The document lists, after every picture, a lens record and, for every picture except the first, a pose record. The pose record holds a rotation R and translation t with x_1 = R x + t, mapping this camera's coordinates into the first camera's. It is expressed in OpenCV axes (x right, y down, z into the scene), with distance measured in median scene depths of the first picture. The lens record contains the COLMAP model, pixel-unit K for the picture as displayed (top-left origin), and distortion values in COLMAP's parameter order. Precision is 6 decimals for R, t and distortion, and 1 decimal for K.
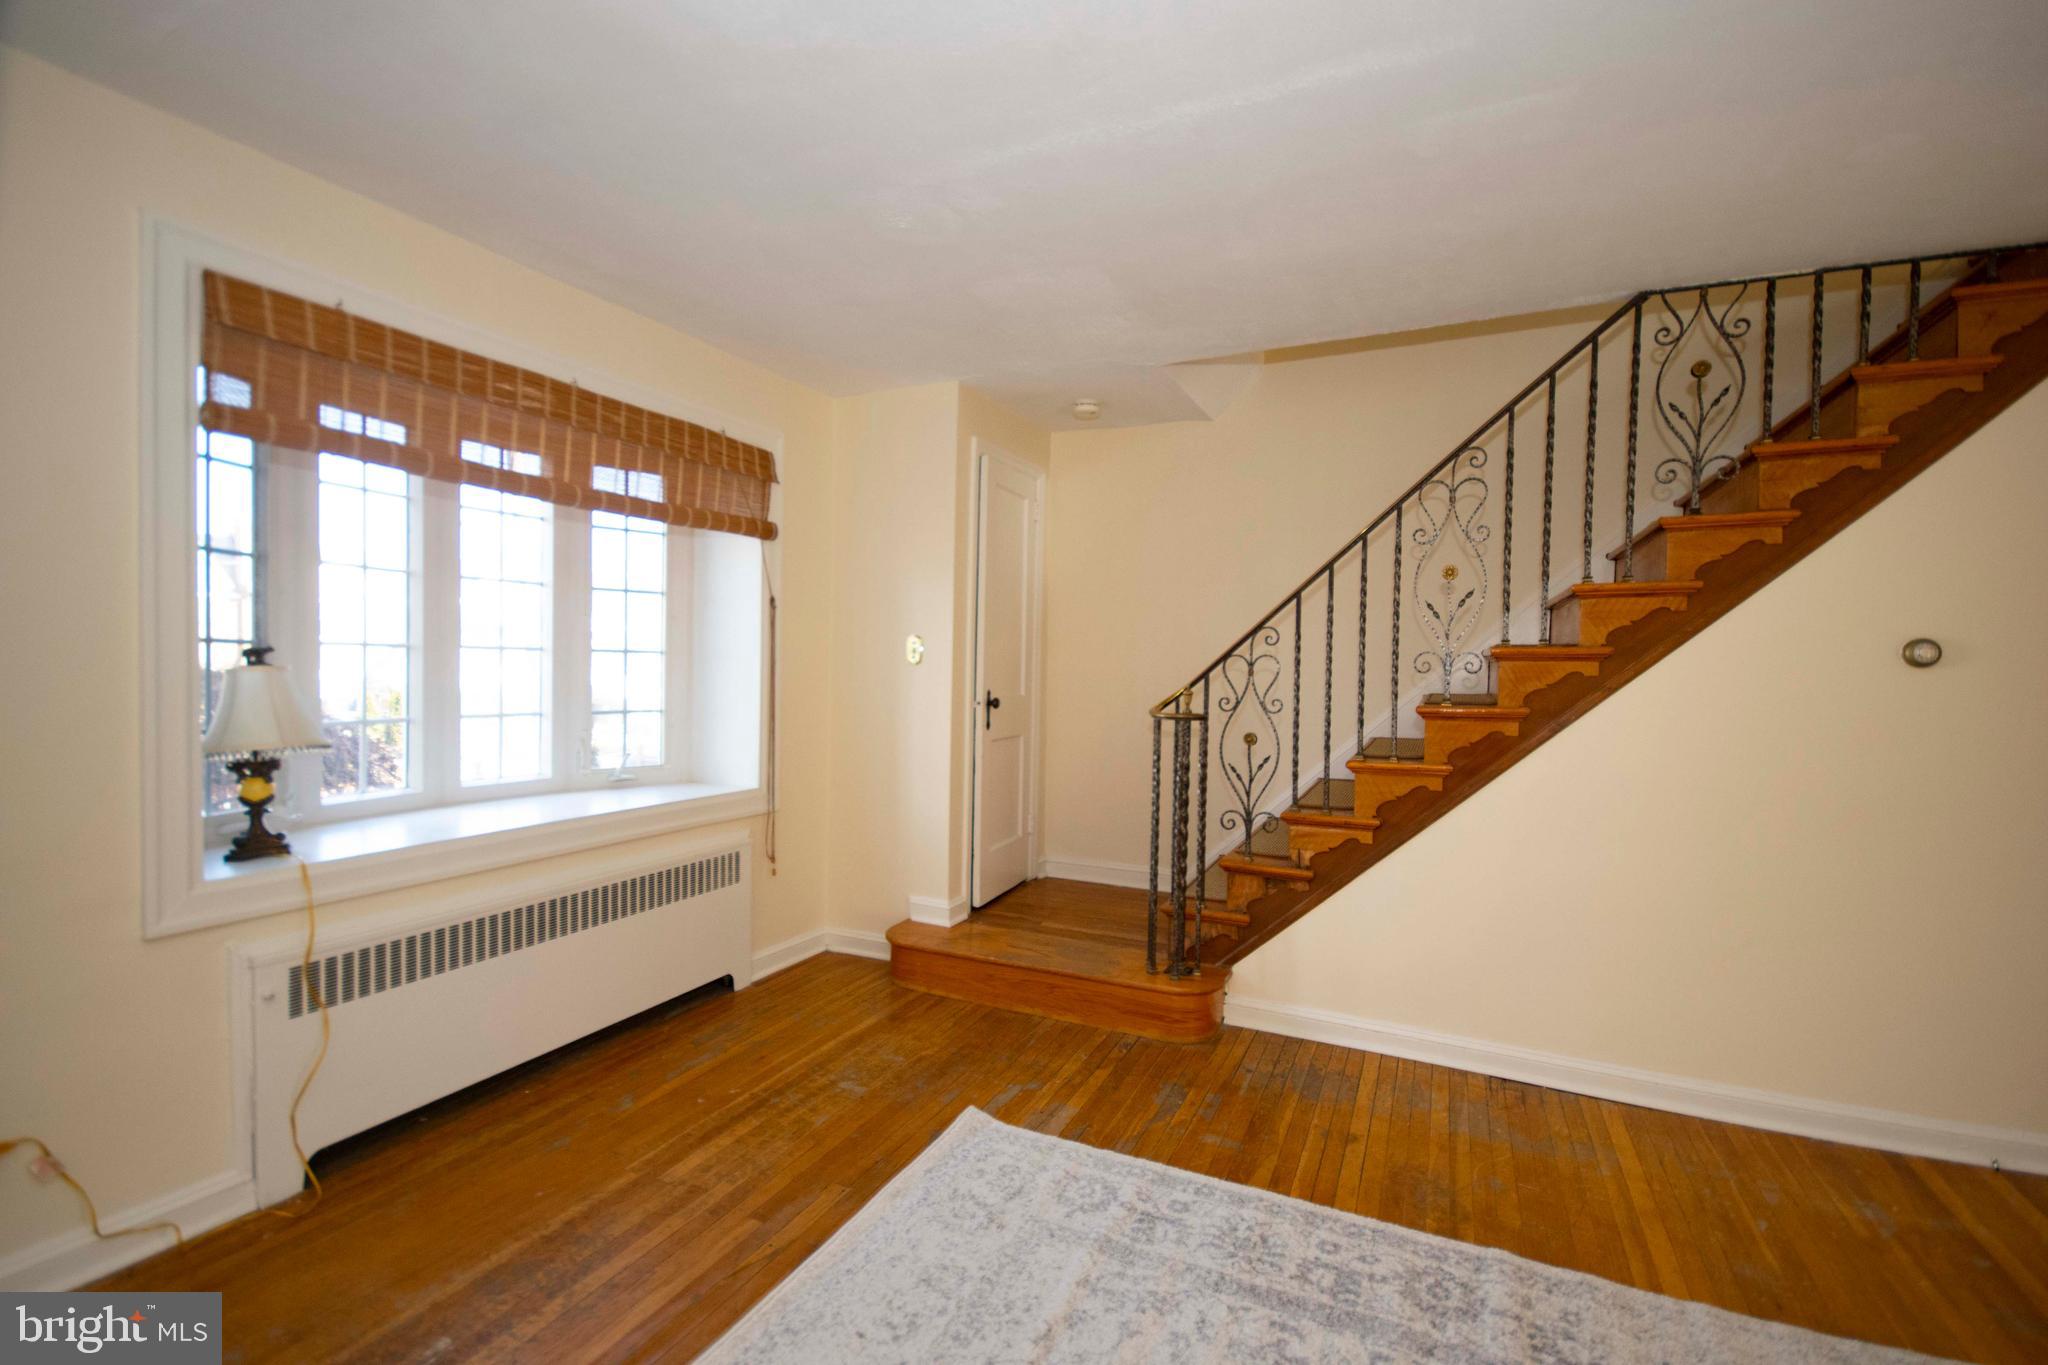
lens RADIAL K [[898.9, 0, 1030.3], [0, 898.9, 690.9], [0, 0, 1]] dist [-0.004641, -0.000270]
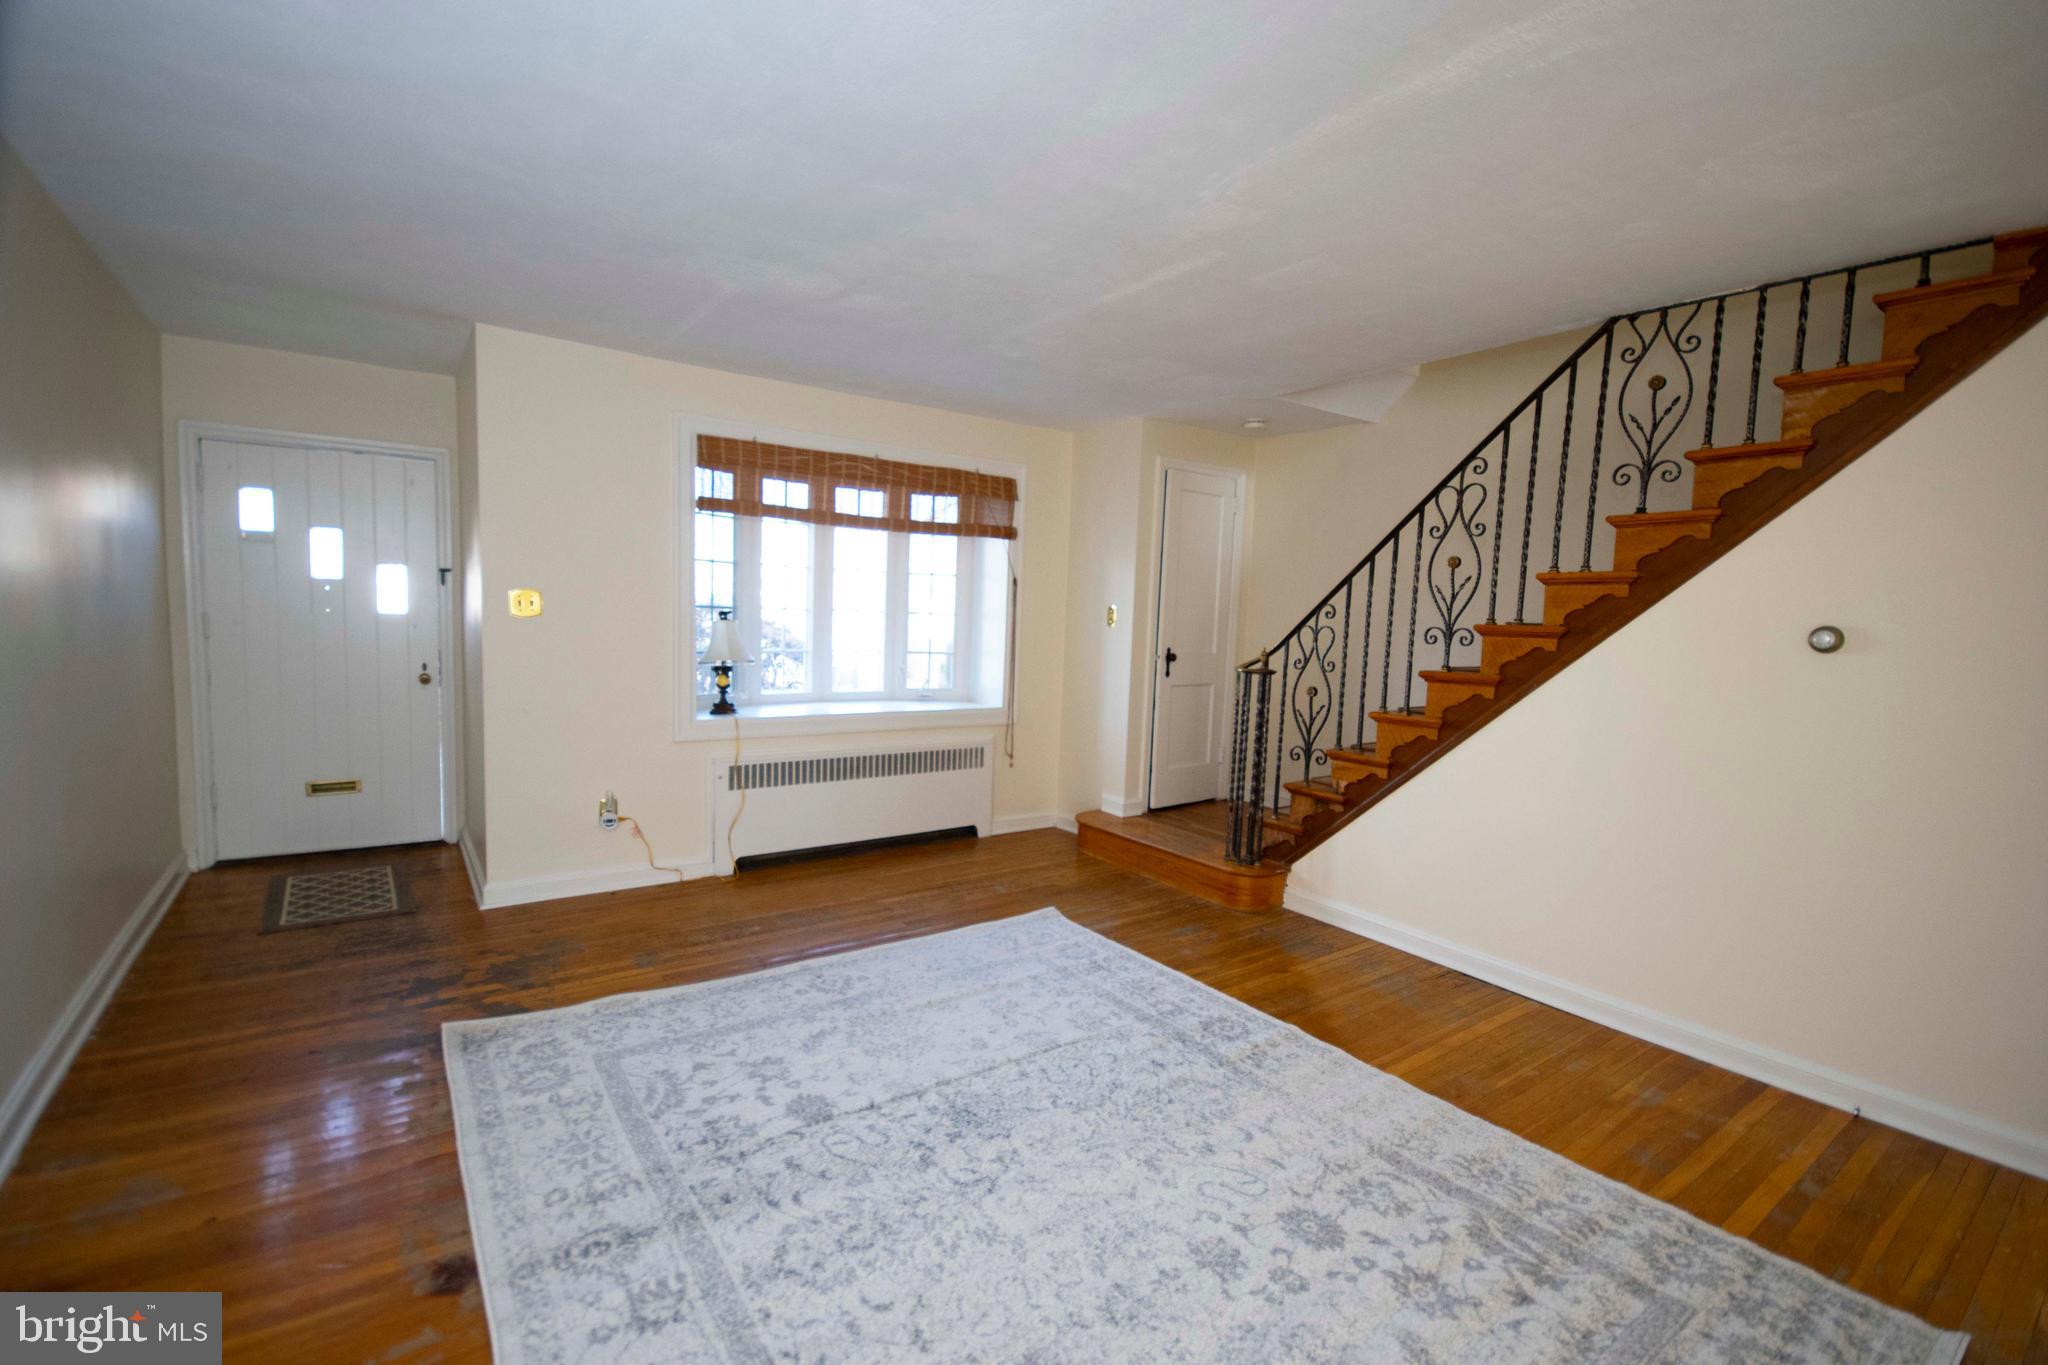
lens RADIAL K [[913.5, 0, 1042.0], [0, 913.5, 696.7], [0, 0, 1]] dist [0.000807, 0.000295]
pose [[0.877650, 0.061182, -0.475381, 0.595237], [-0.036601, 0.997478, 0.060805, -0.004701], [0.477902, -0.035966, 0.877676, -0.372532]]
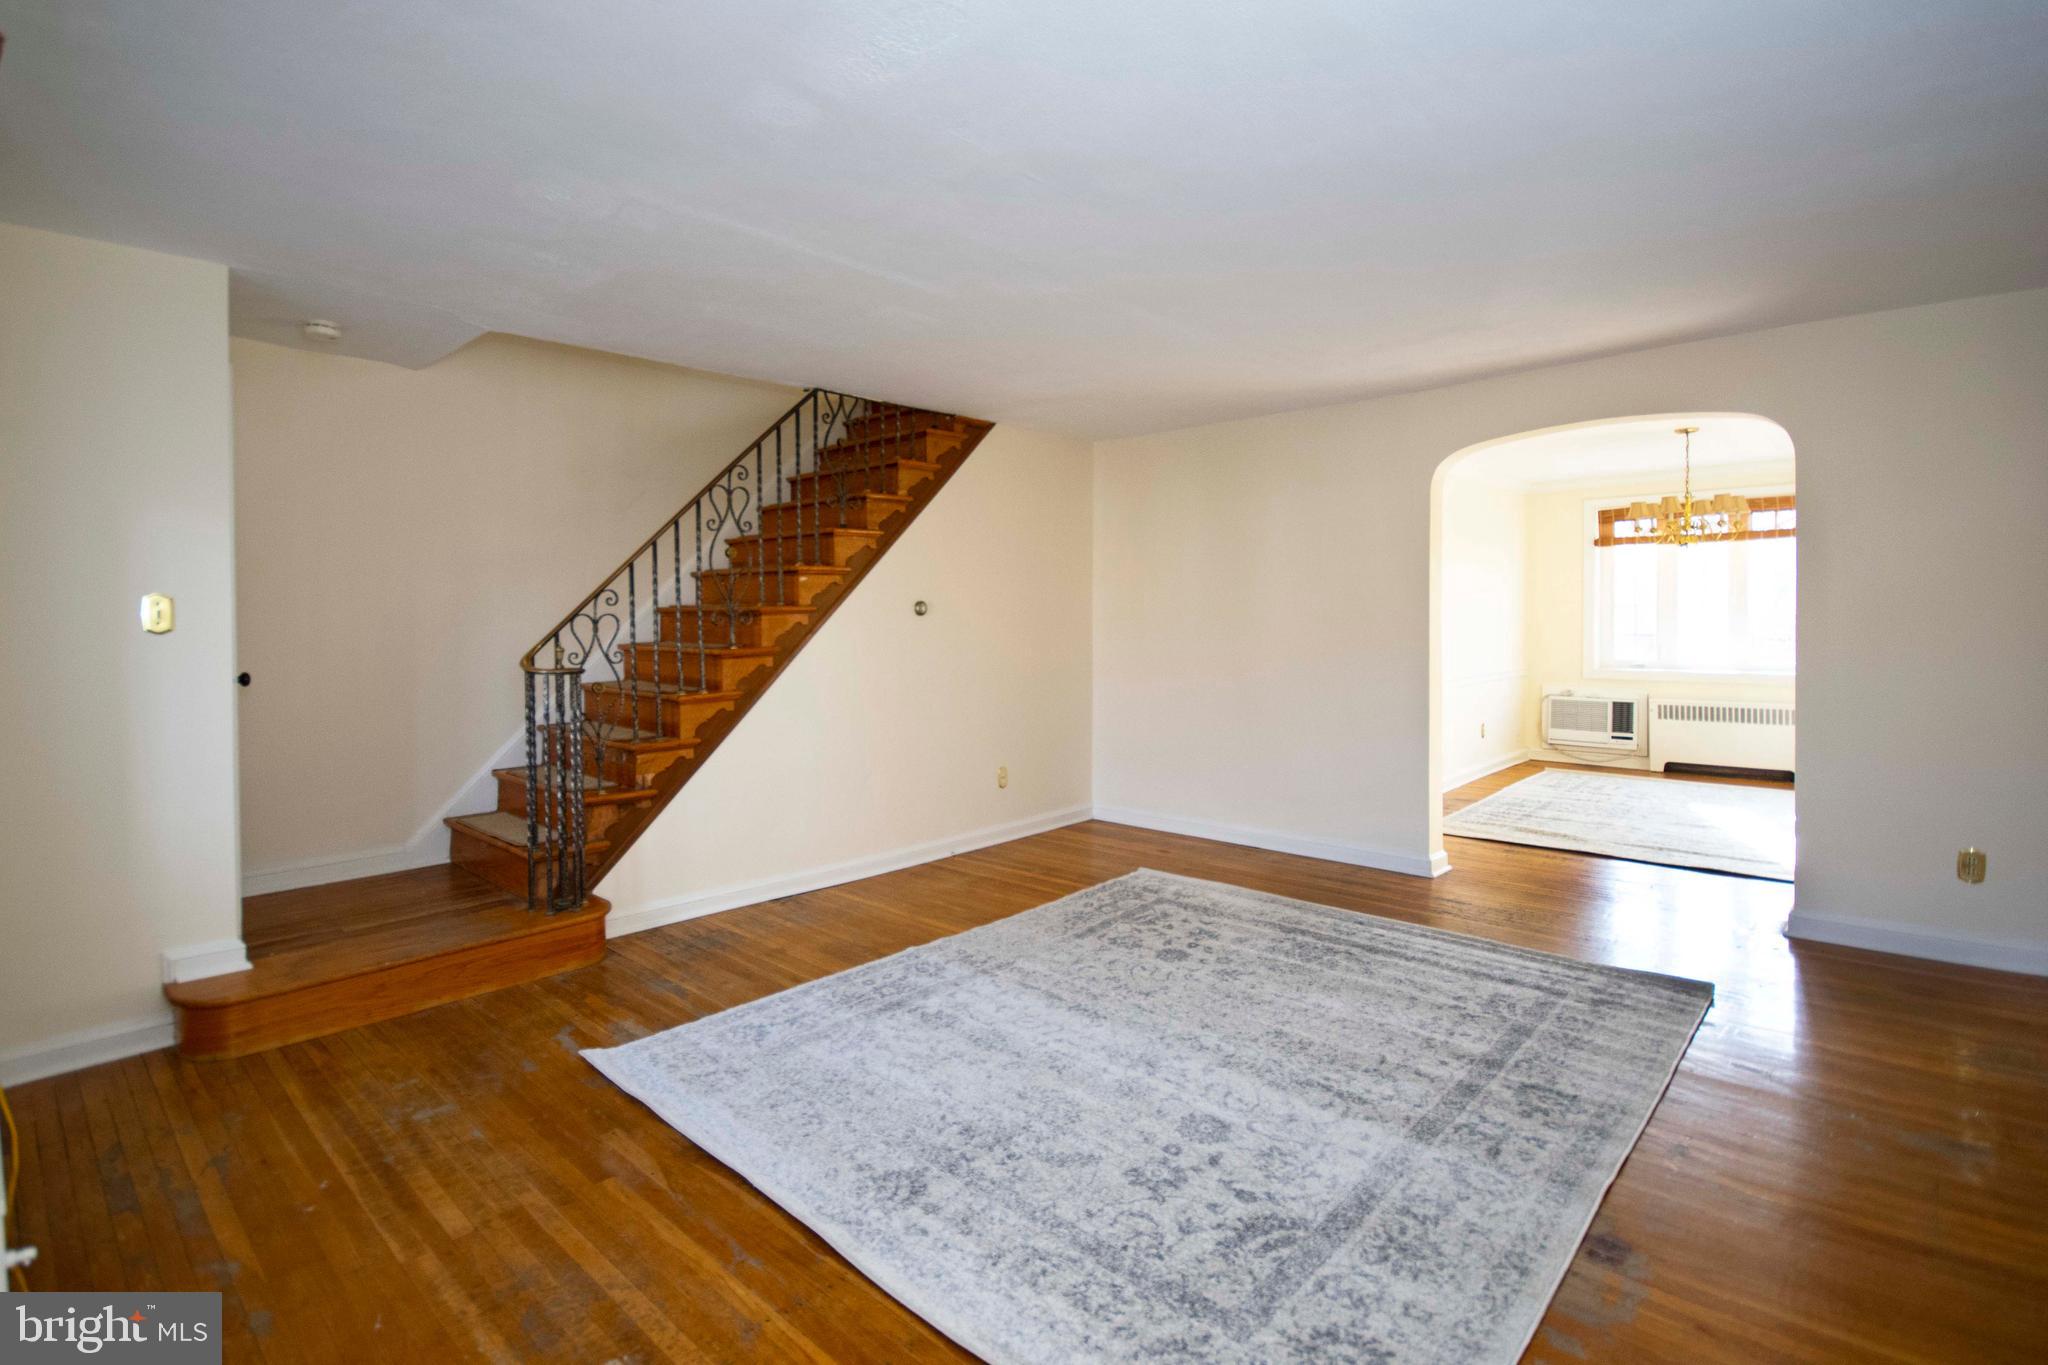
lens RADIAL K [[974.9, 0, 947.0], [0, 974.9, 644.6], [0, 0, 1]] dist [-0.002950, -0.000383]
pose [[0.337517, -0.043936, 0.940294, -0.868705], [0.044763, 0.998529, 0.030589, -0.021223], [-0.940255, 0.031766, 0.338987, 0.181861]]
